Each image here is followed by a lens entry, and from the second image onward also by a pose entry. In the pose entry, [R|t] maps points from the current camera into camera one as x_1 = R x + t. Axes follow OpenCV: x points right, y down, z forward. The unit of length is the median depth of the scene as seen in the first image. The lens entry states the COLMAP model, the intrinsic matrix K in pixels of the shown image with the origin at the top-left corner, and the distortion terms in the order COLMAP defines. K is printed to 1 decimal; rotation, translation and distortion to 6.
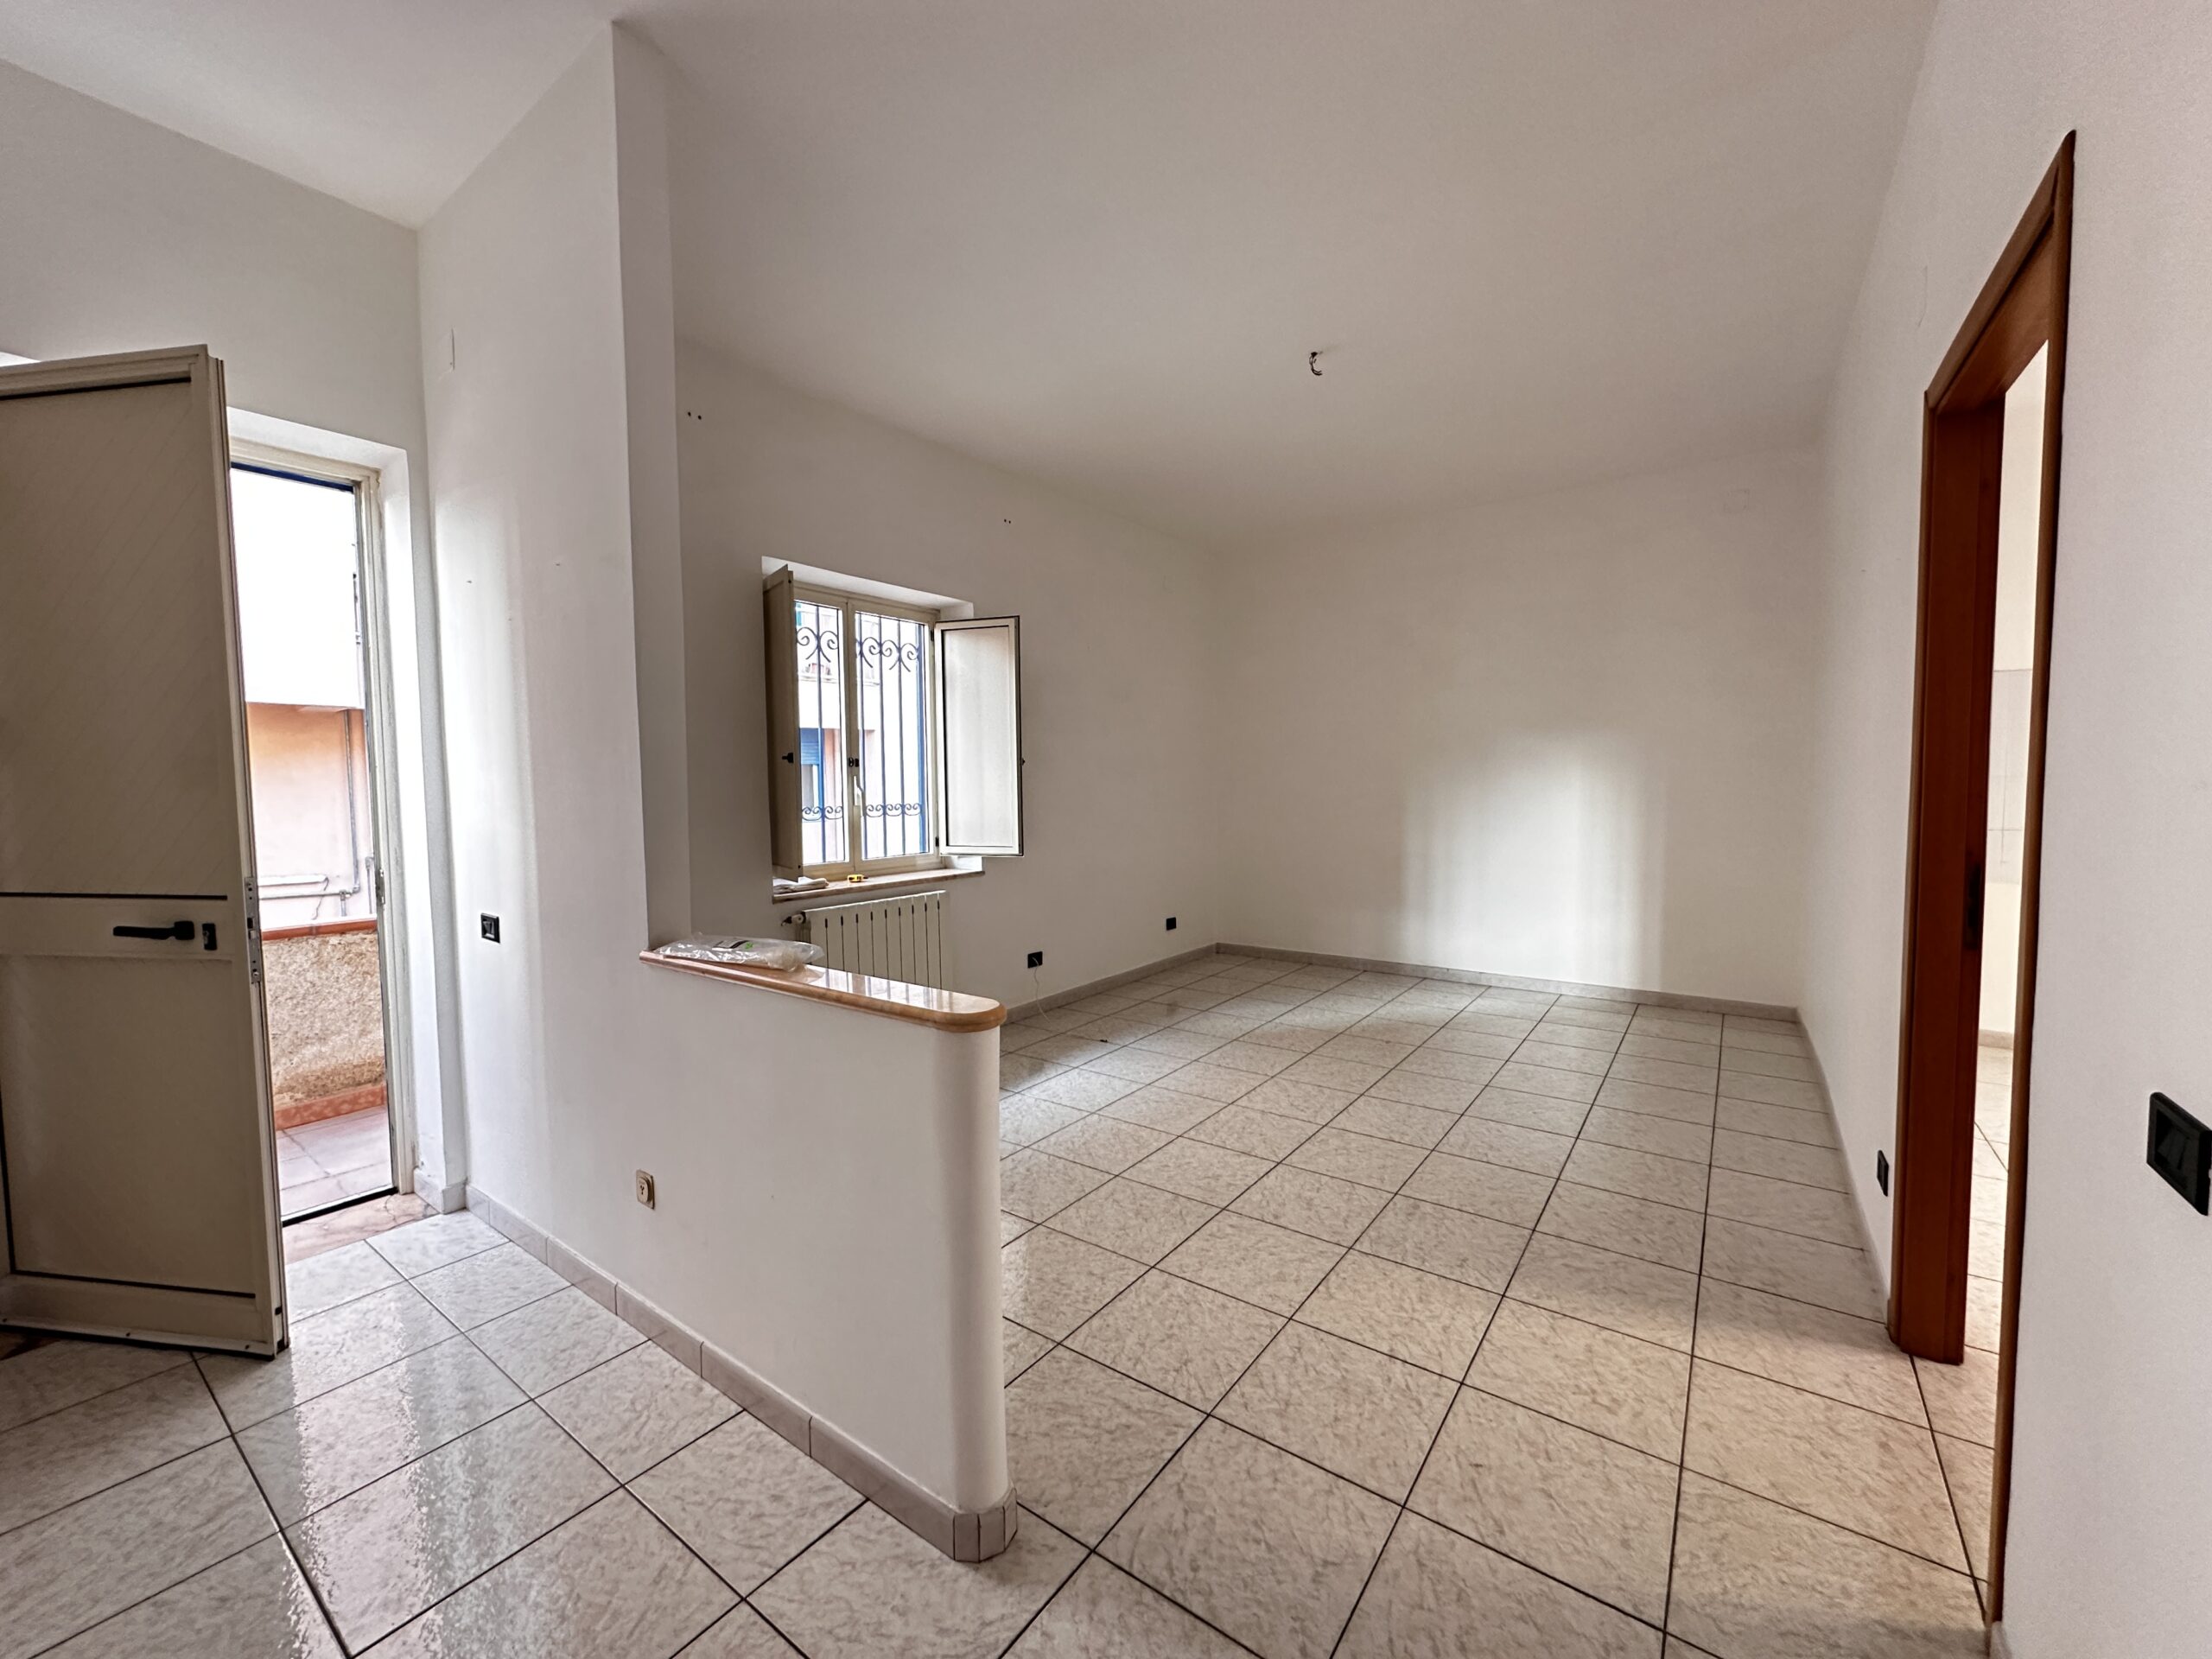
lens RADIAL K [[880.3, 0, 1107.8], [0, 880.3, 834.7], [0, 0, 1]] dist [0.000091, 0.000084]
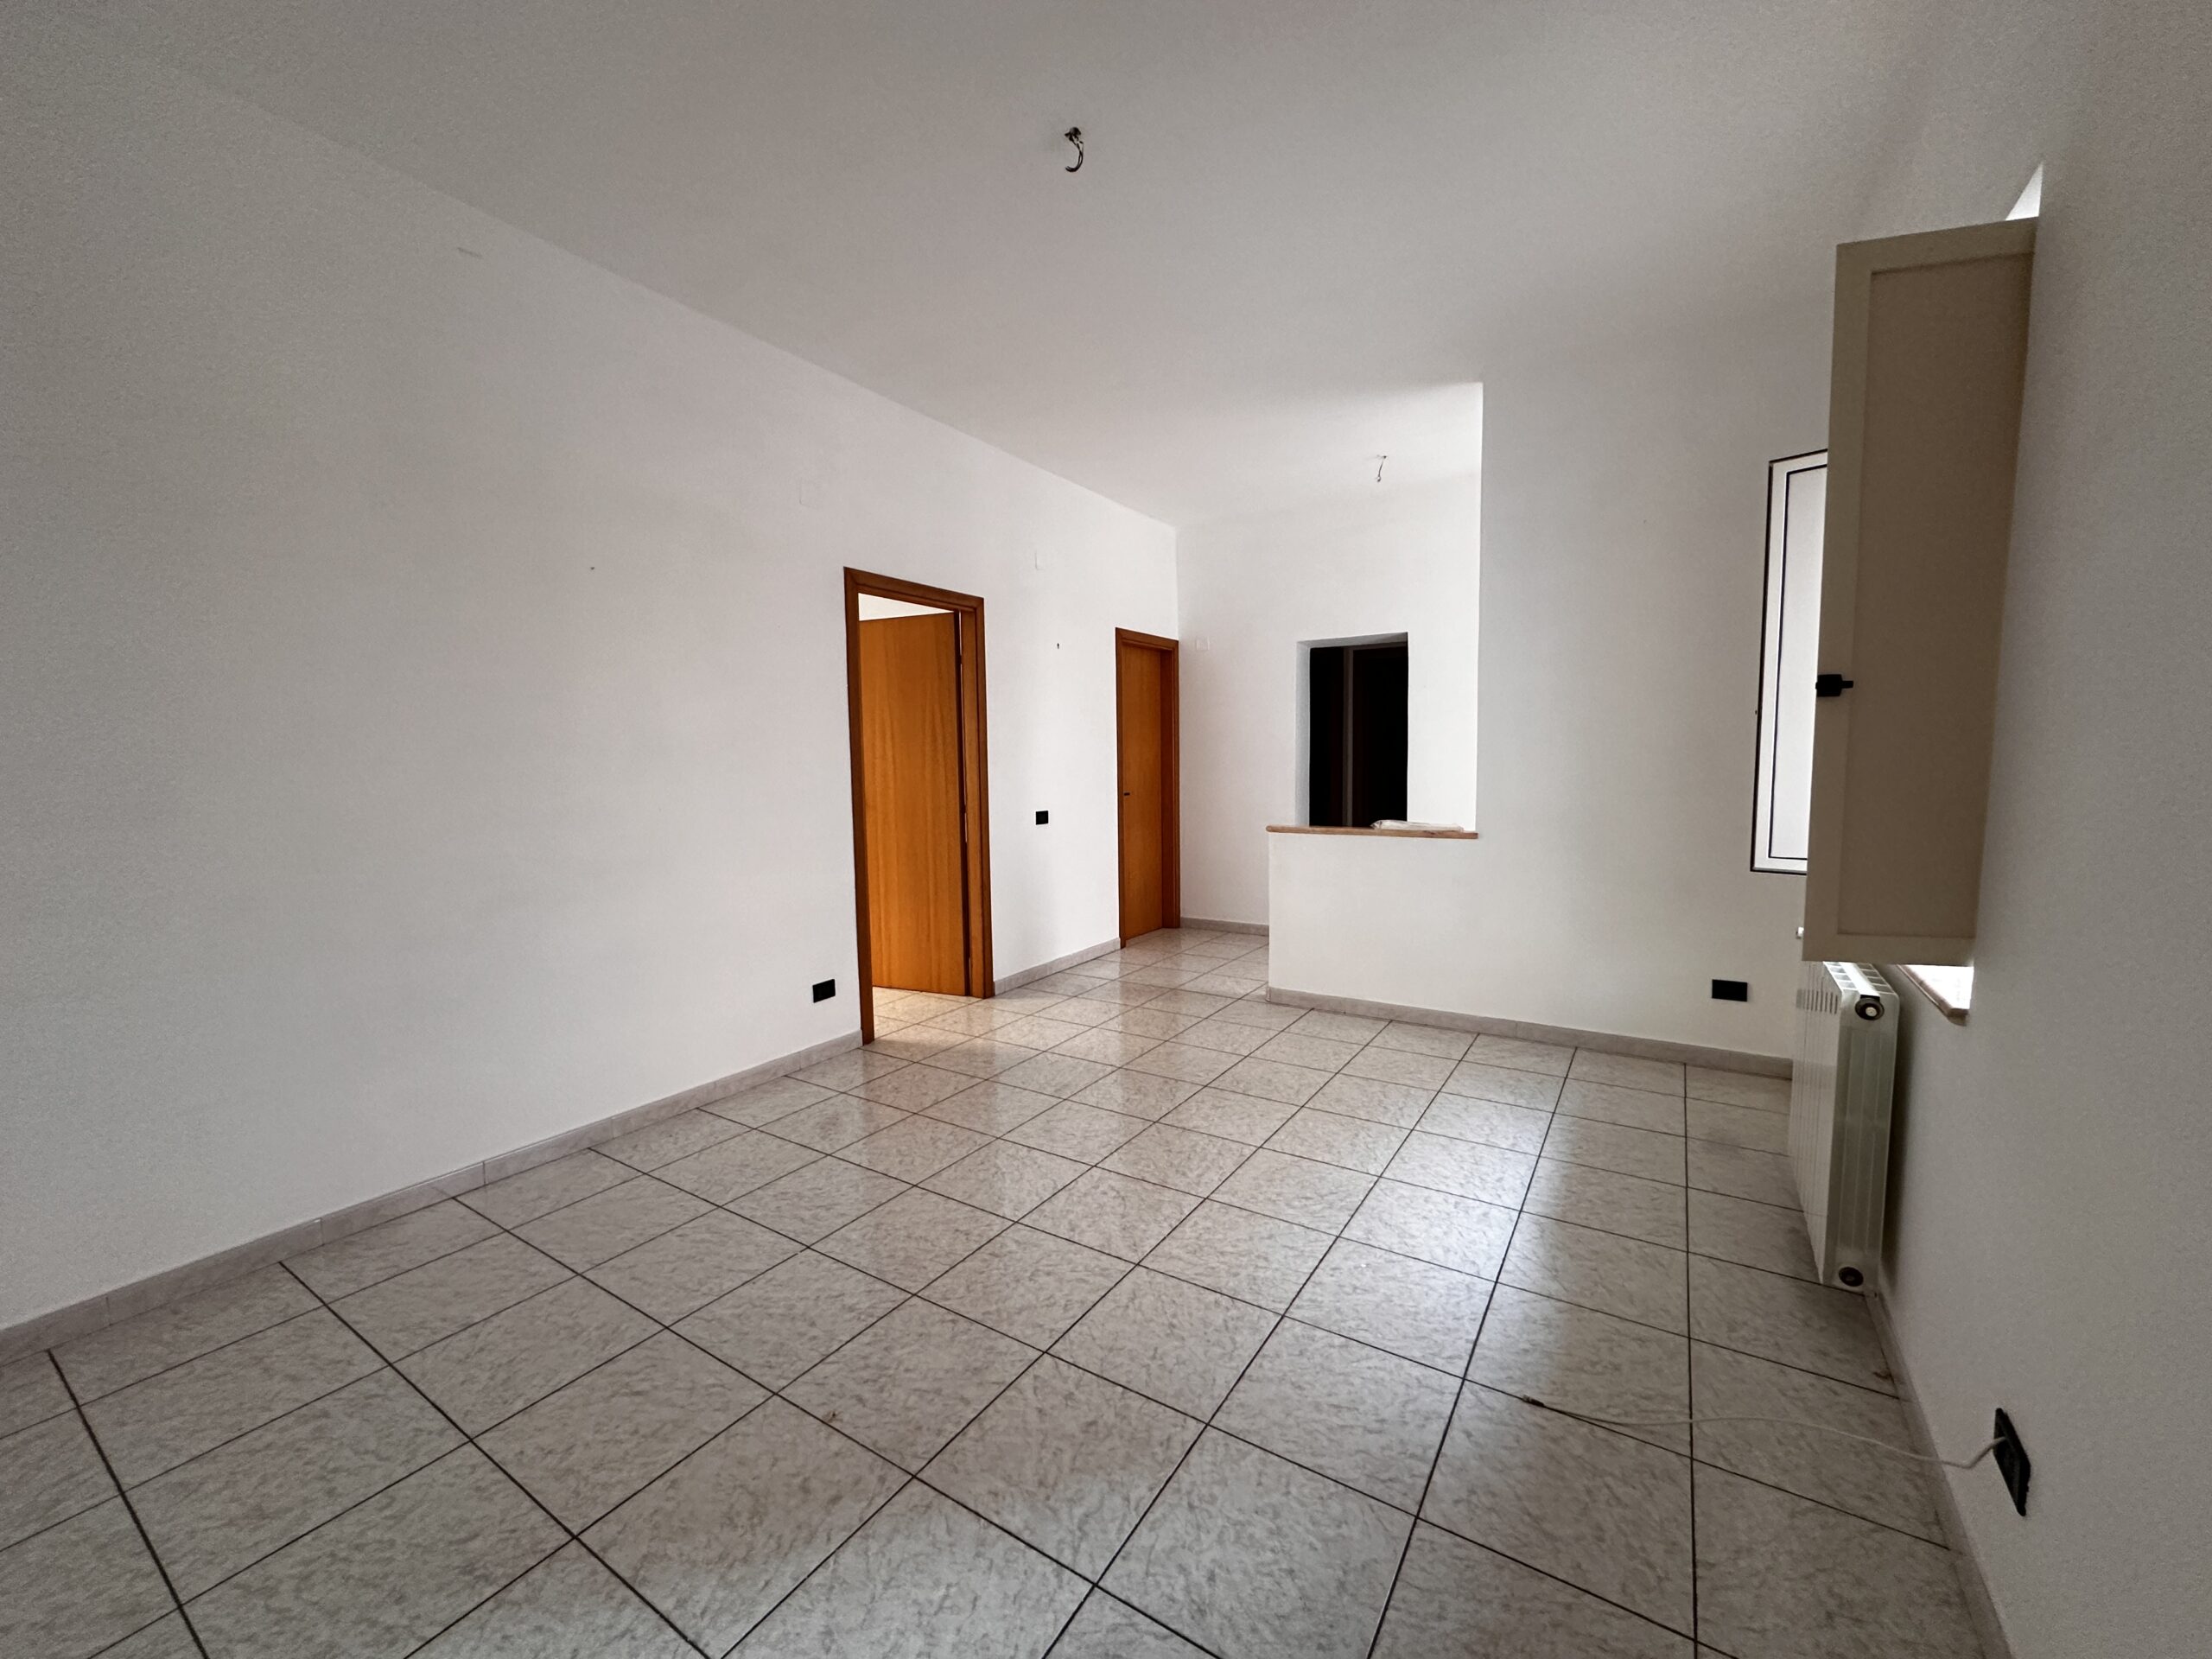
lens RADIAL K [[880.3, 0, 1105.1], [0, 880.3, 833.6], [0, 0, 1]] dist [0.000091, 0.000084]
pose [[-0.998448, 0.028413, -0.047898, 0.286940], [0.020942, 0.988490, 0.149831, -0.120969], [0.051604, 0.148595, -0.987551, 1.921324]]
